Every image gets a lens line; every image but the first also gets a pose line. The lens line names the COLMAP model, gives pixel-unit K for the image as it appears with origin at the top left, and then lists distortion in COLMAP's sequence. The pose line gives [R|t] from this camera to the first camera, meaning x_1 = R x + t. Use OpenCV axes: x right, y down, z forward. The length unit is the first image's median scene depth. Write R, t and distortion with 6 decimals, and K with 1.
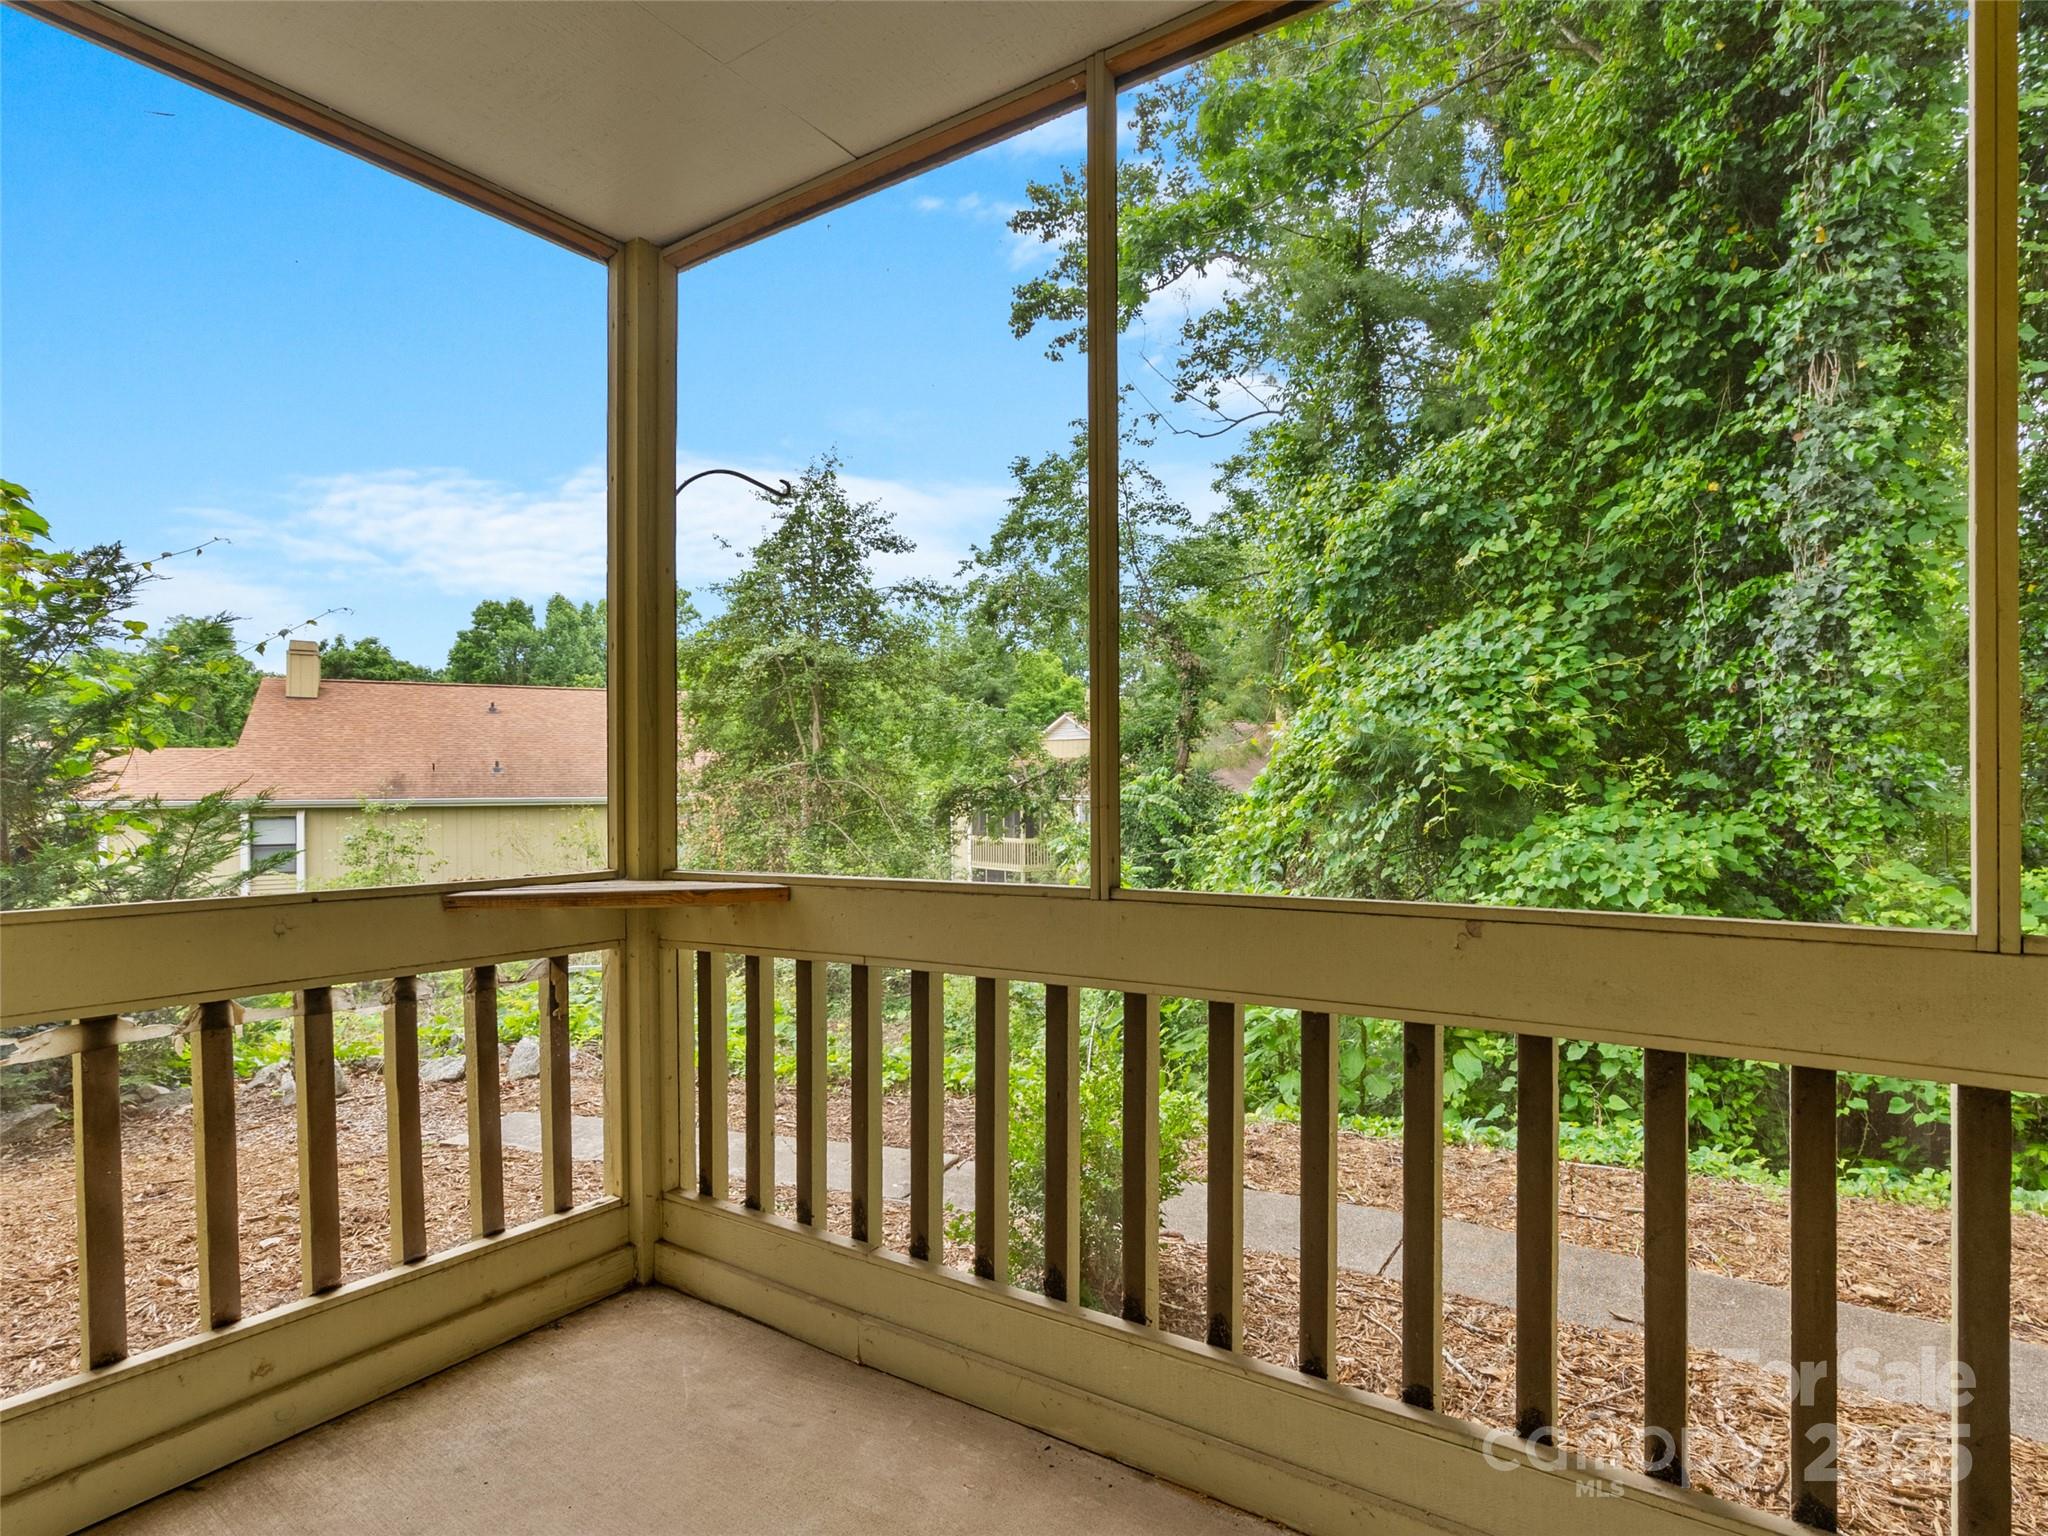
lens RADIAL K [[1069.5, 0, 1052.6], [0, 1069.5, 804.0], [0, 0, 1]] dist [0.000667, 0.001762]
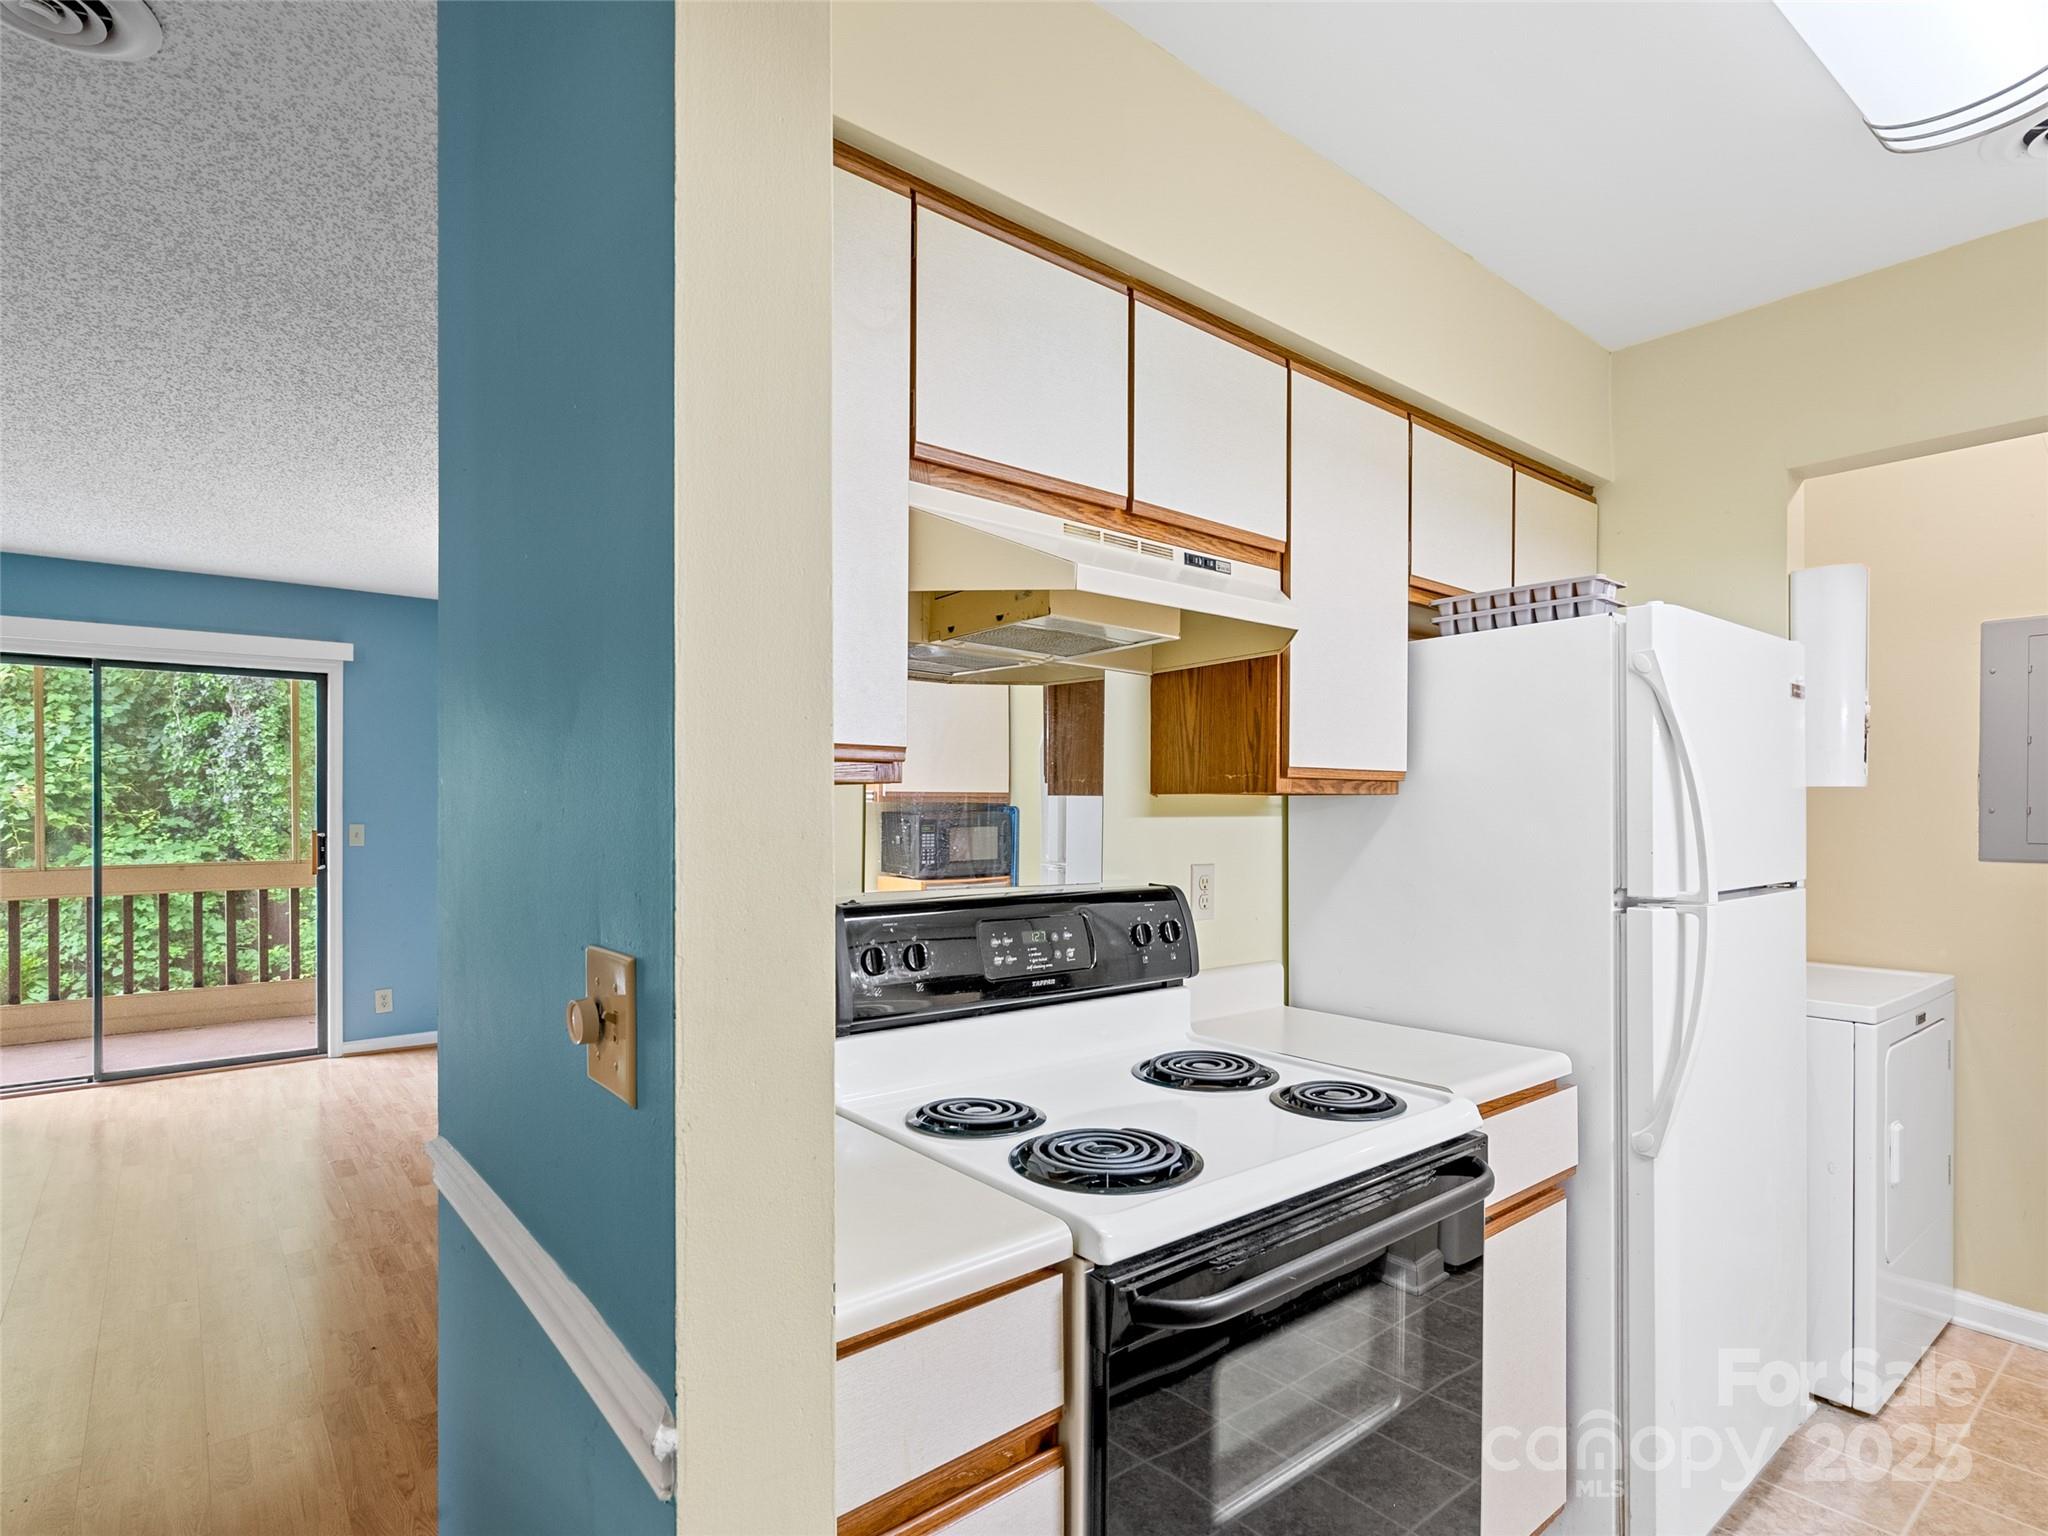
lens RADIAL K [[1069.5, 0, 1052.6], [0, 1069.5, 804.0], [0, 0, 1]] dist [0.000667, 0.001762]
pose [[0.282246, 0.007887, 0.959310, -0.726757], [0.013006, 0.999843, -0.012047, -0.012918], [-0.959254, 0.015877, 0.282099, -0.942510]]
